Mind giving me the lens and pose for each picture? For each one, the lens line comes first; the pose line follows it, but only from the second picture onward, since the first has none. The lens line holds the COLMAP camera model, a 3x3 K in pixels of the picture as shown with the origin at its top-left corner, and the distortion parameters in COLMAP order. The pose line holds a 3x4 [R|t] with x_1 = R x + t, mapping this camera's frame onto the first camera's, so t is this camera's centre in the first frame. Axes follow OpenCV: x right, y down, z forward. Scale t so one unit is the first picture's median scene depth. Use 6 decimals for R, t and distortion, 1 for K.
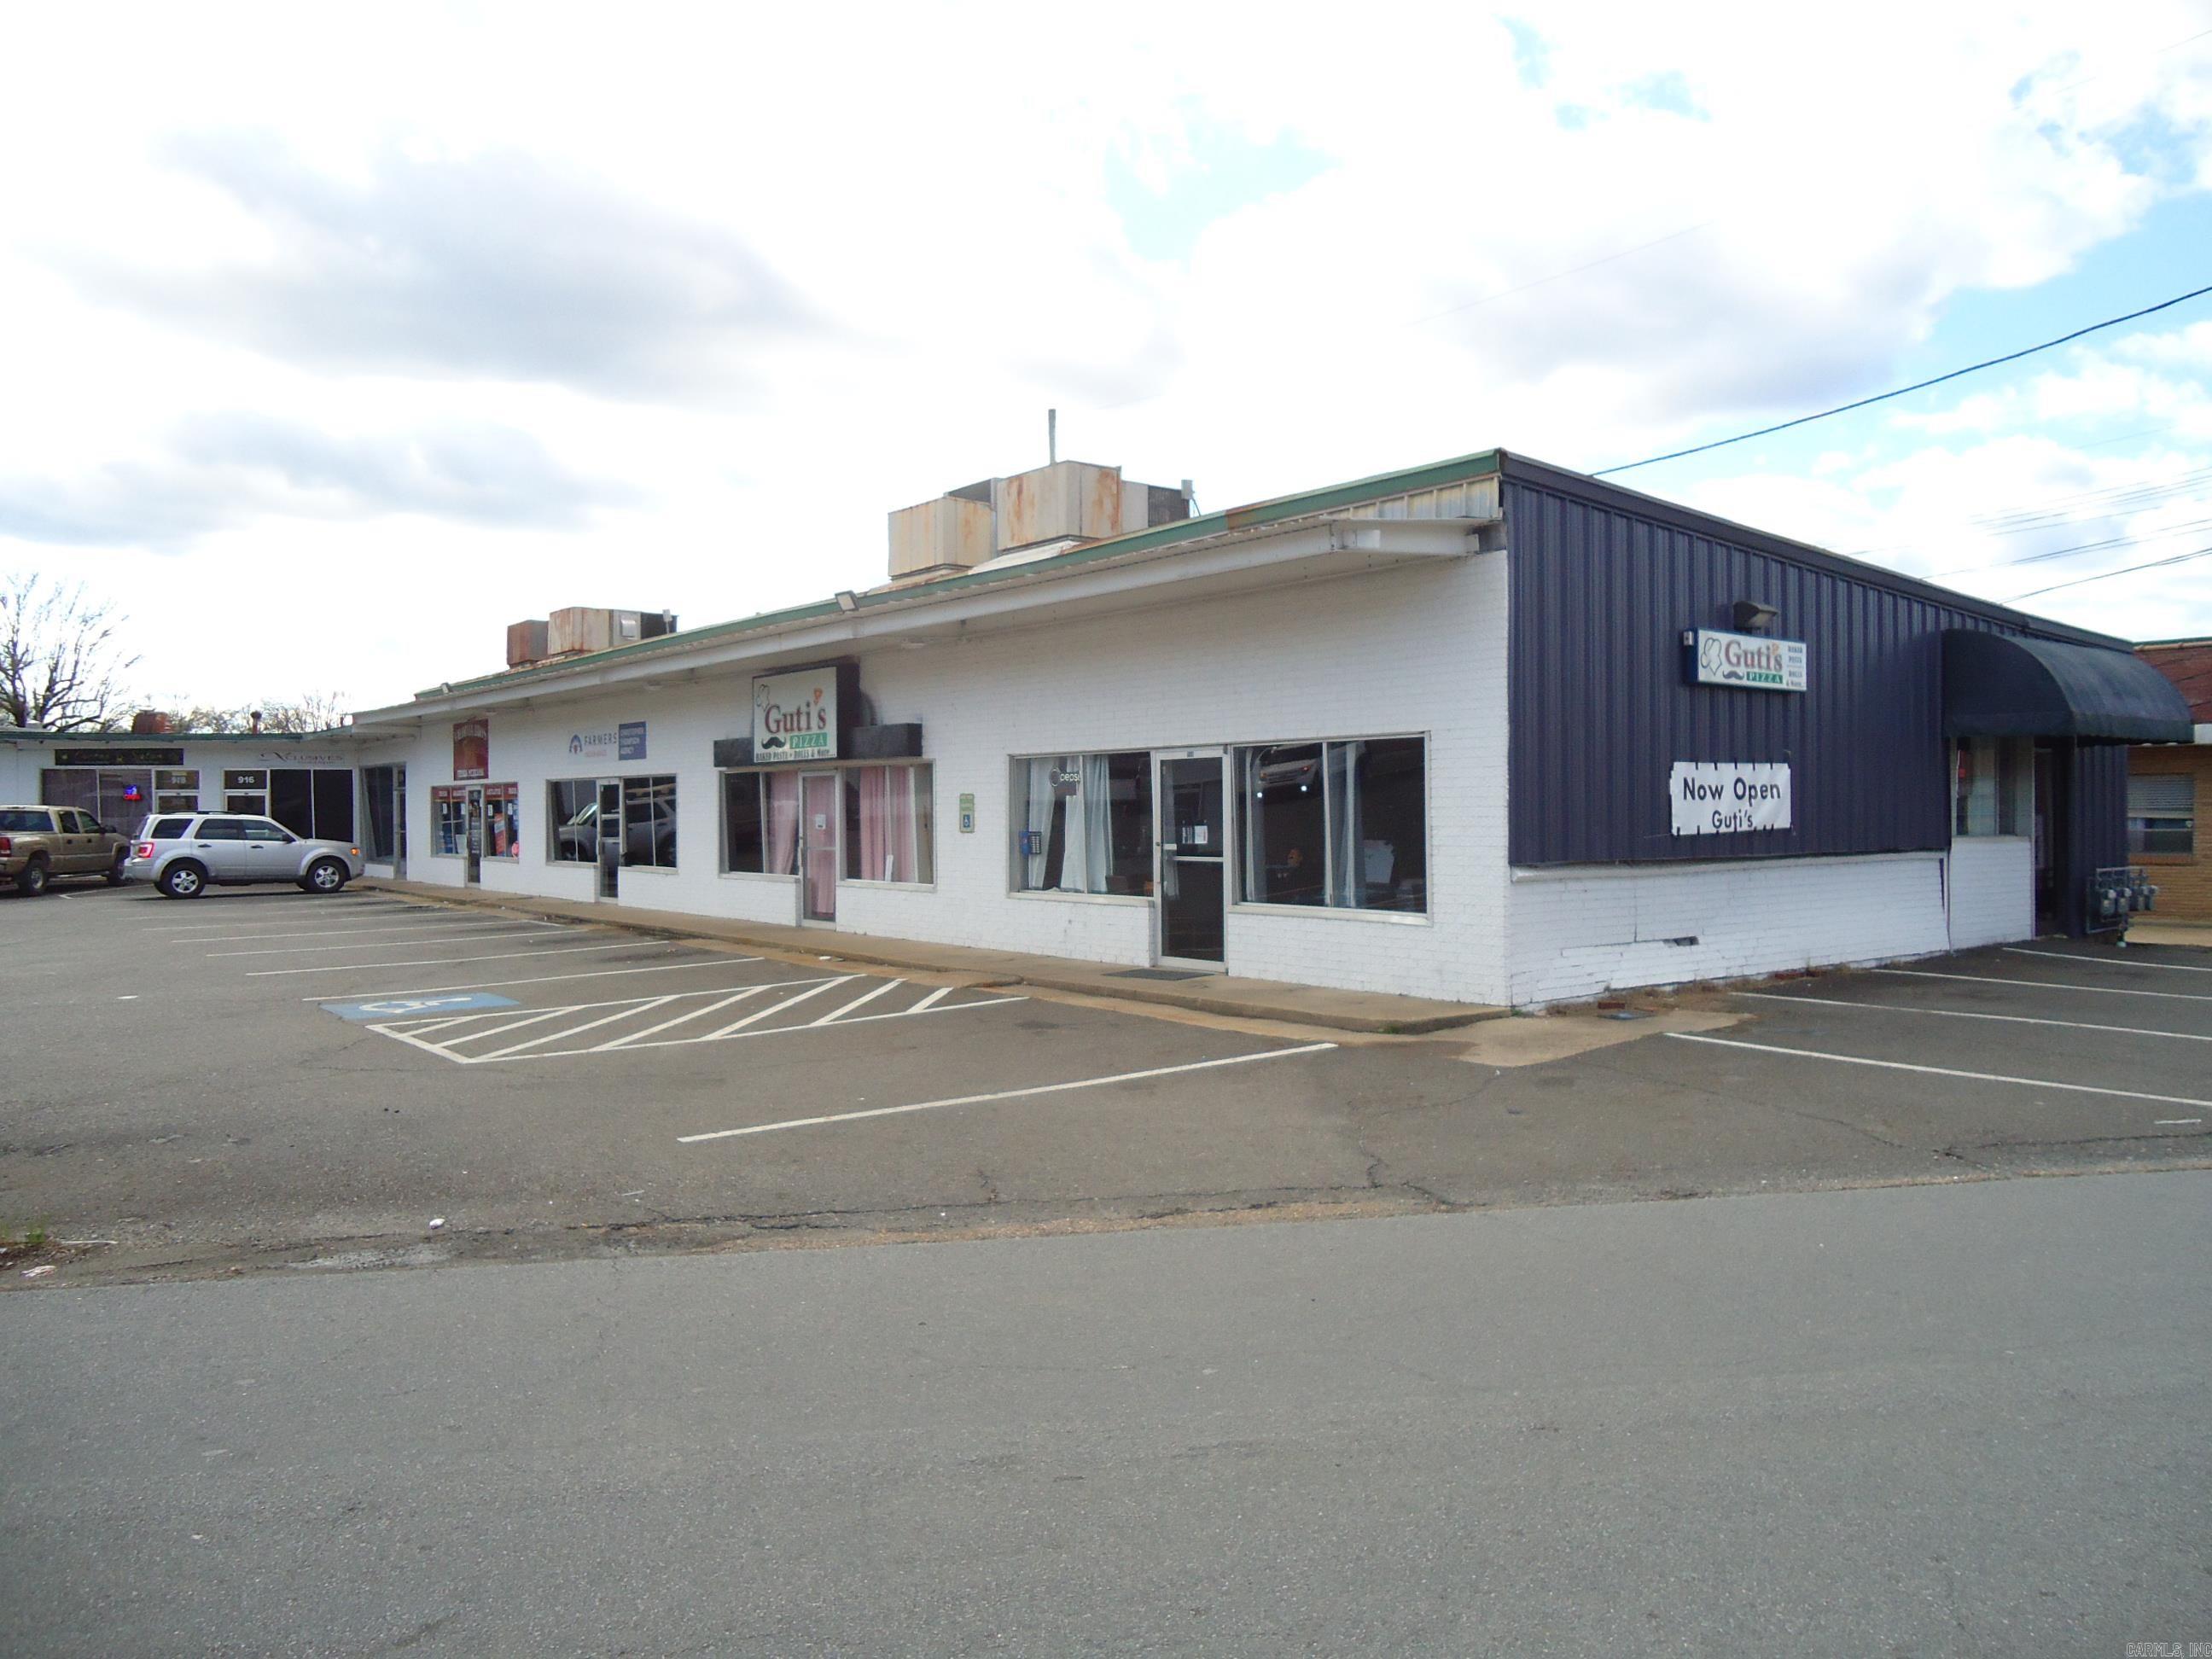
lens RADIAL K [[1594.5, 0, 1102.2], [0, 1594.5, 830.2], [0, 0, 1]] dist [-0.016314, 0.009136]
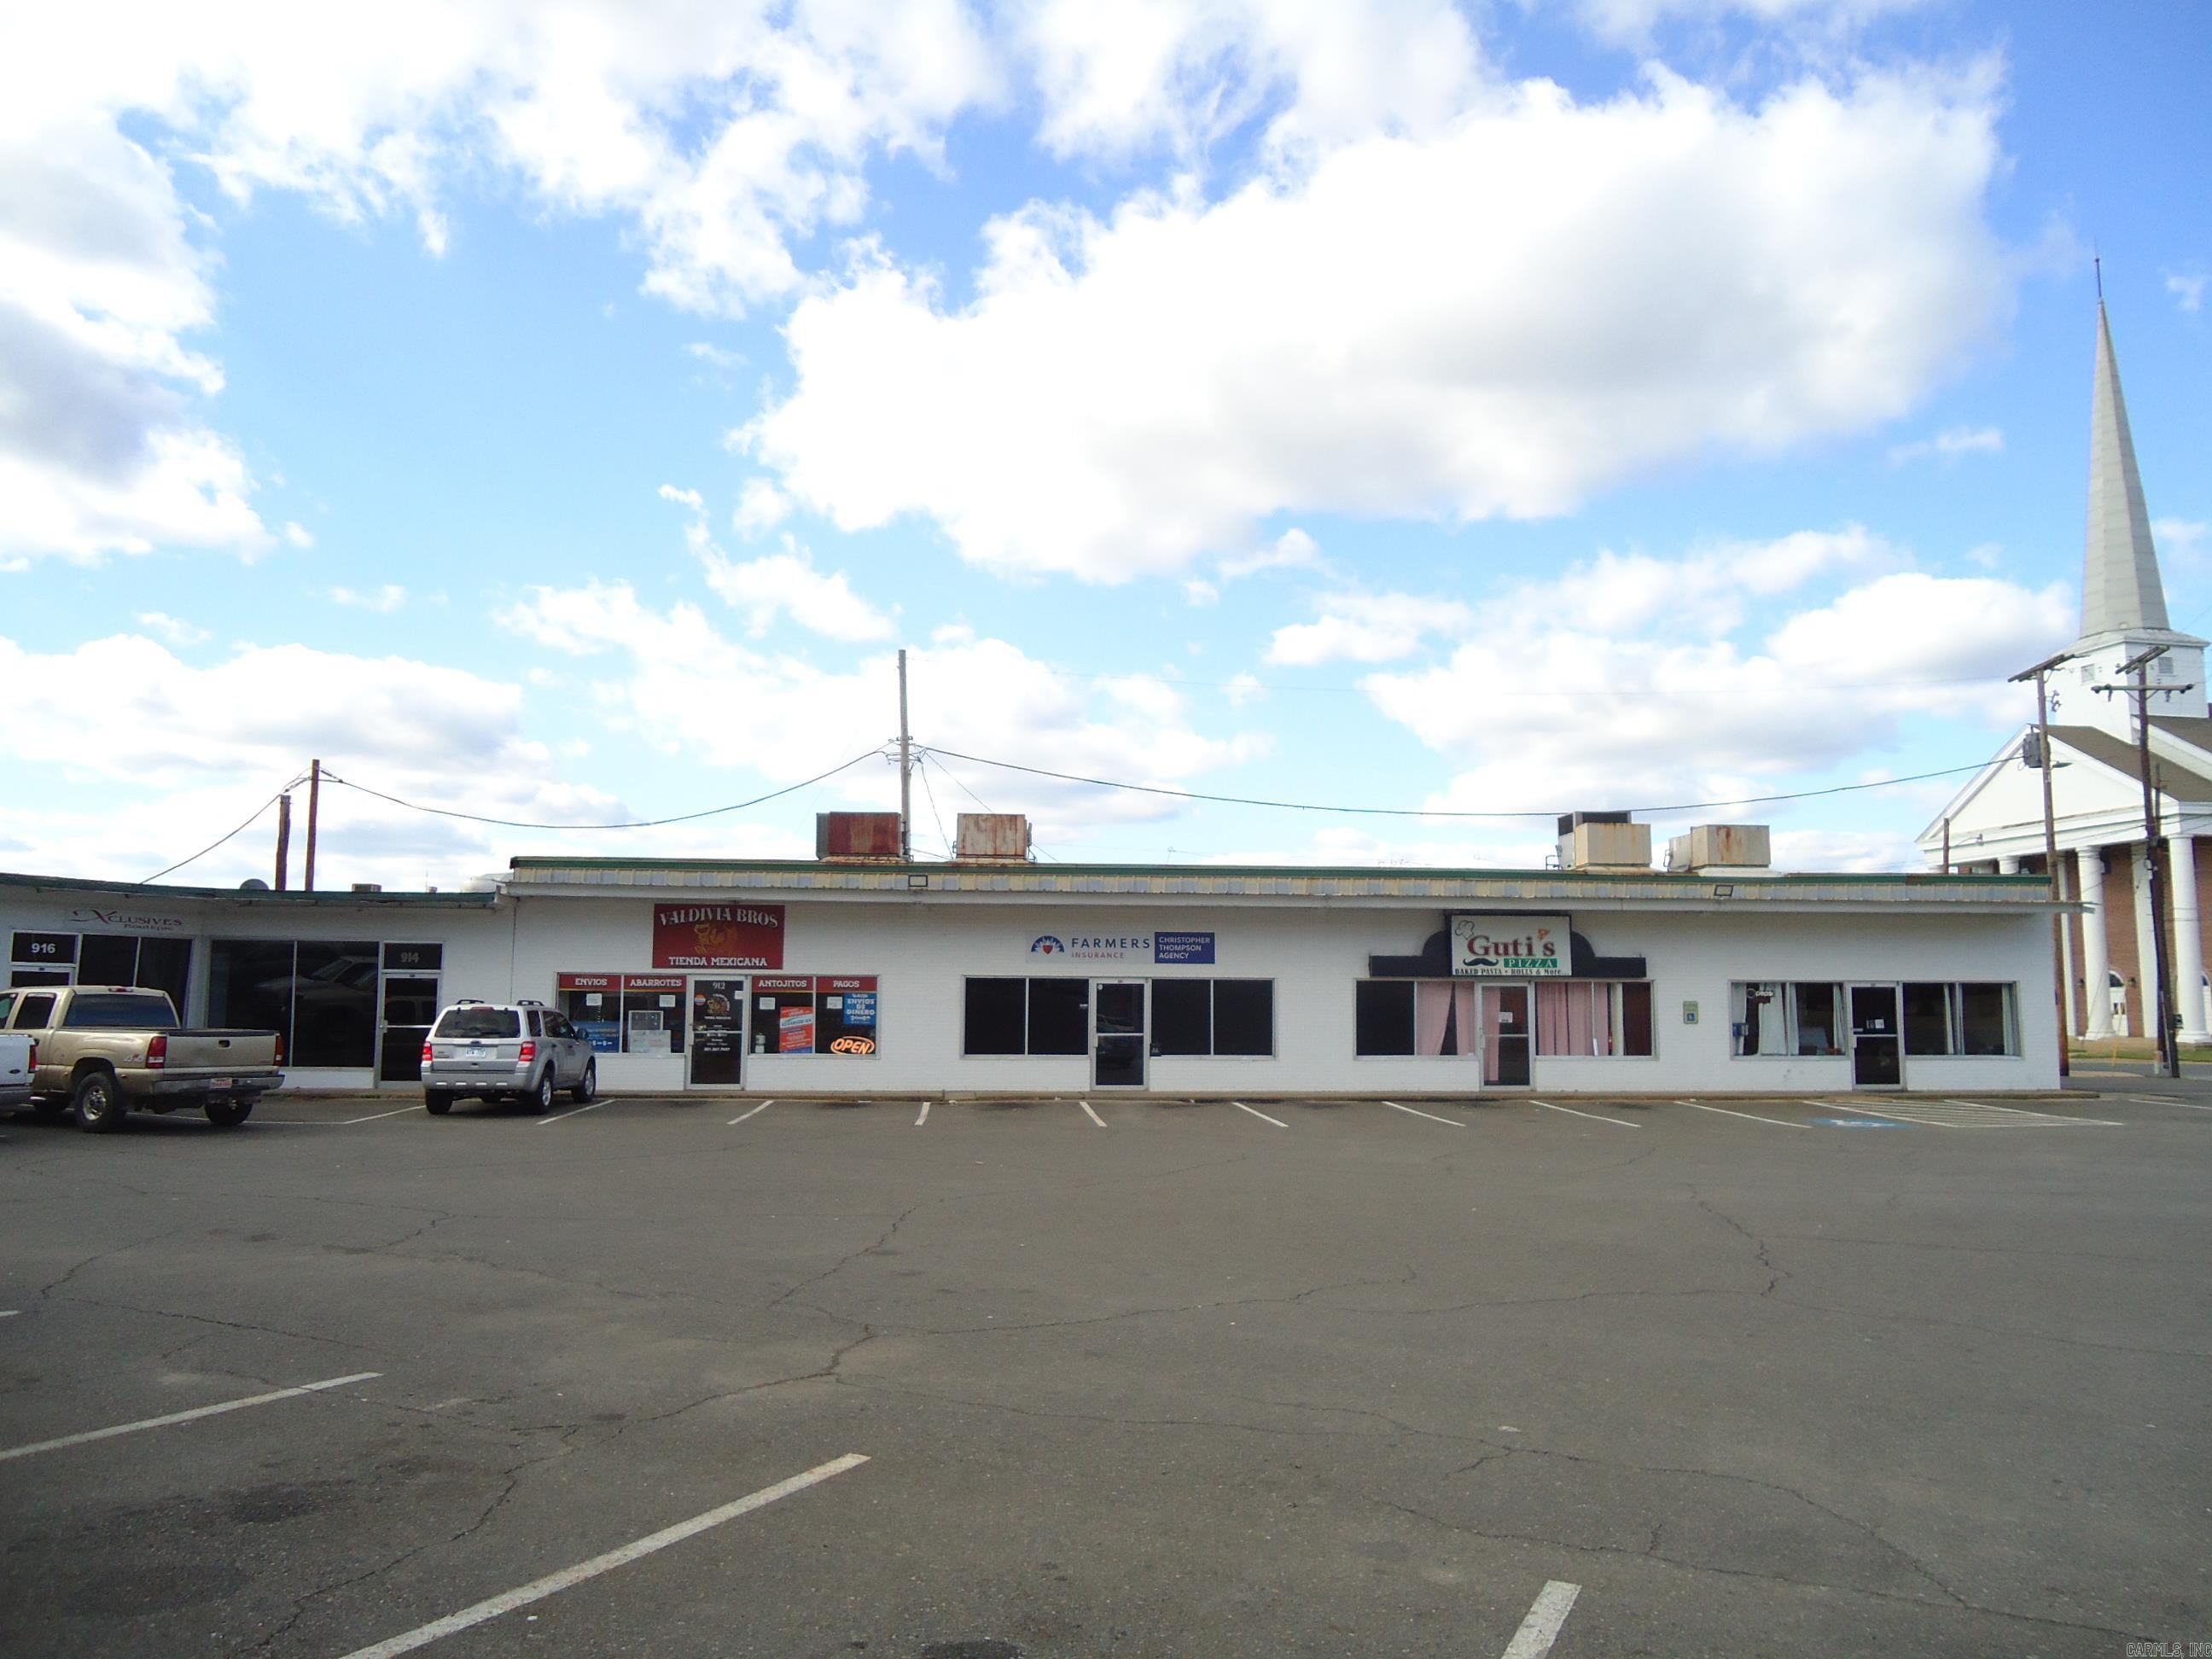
lens RADIAL K [[1594.5, 0, 1102.2], [0, 1594.5, 830.2], [0, 0, 1]] dist [-0.016314, 0.009136]
pose [[0.552011, 0.098599, 0.827987, -2.044131], [0.001663, 0.992852, -0.119340, -0.002741], [-0.833835, 0.067254, 0.547902, 0.626794]]
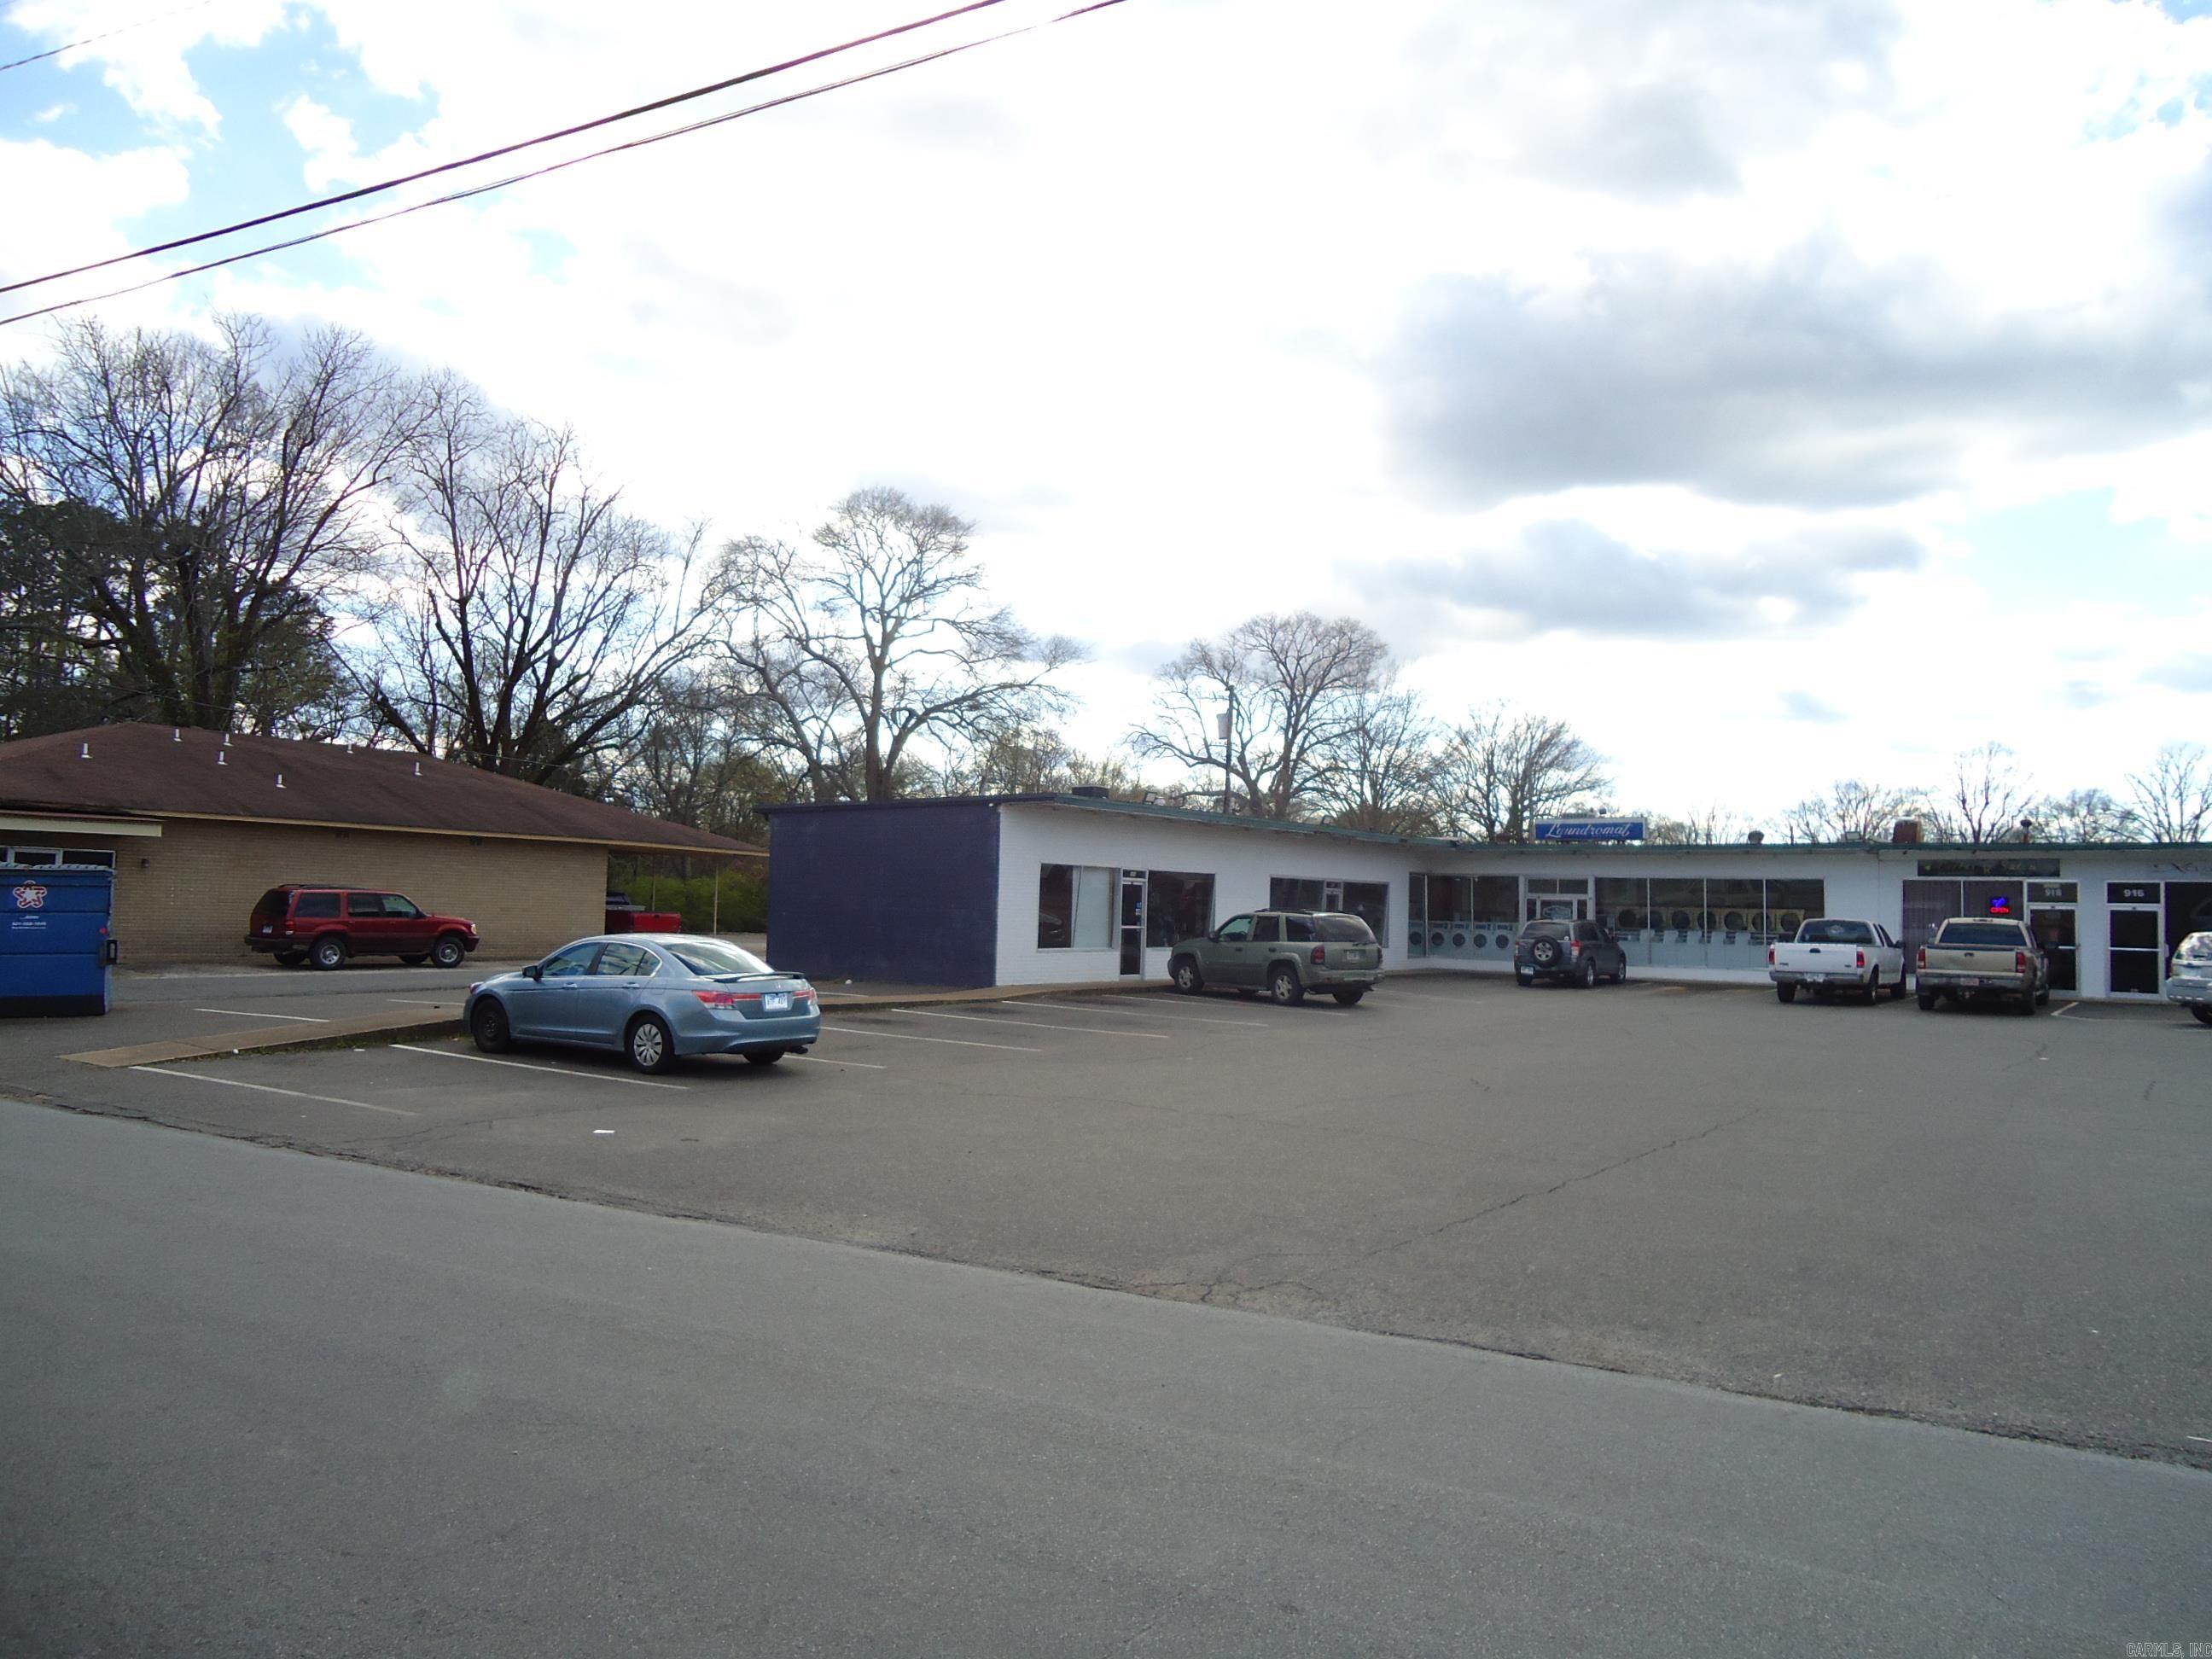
lens RADIAL K [[1592.2, 0, 1106.0], [0, 1592.2, 829.5], [0, 0, 1]] dist [-0.013651, 0.001641]
pose [[0.735209, -0.017381, -0.677618, -0.857689], [-0.029674, 0.997888, -0.057792, 0.004114], [0.677191, 0.062597, 0.733140, -0.156424]]
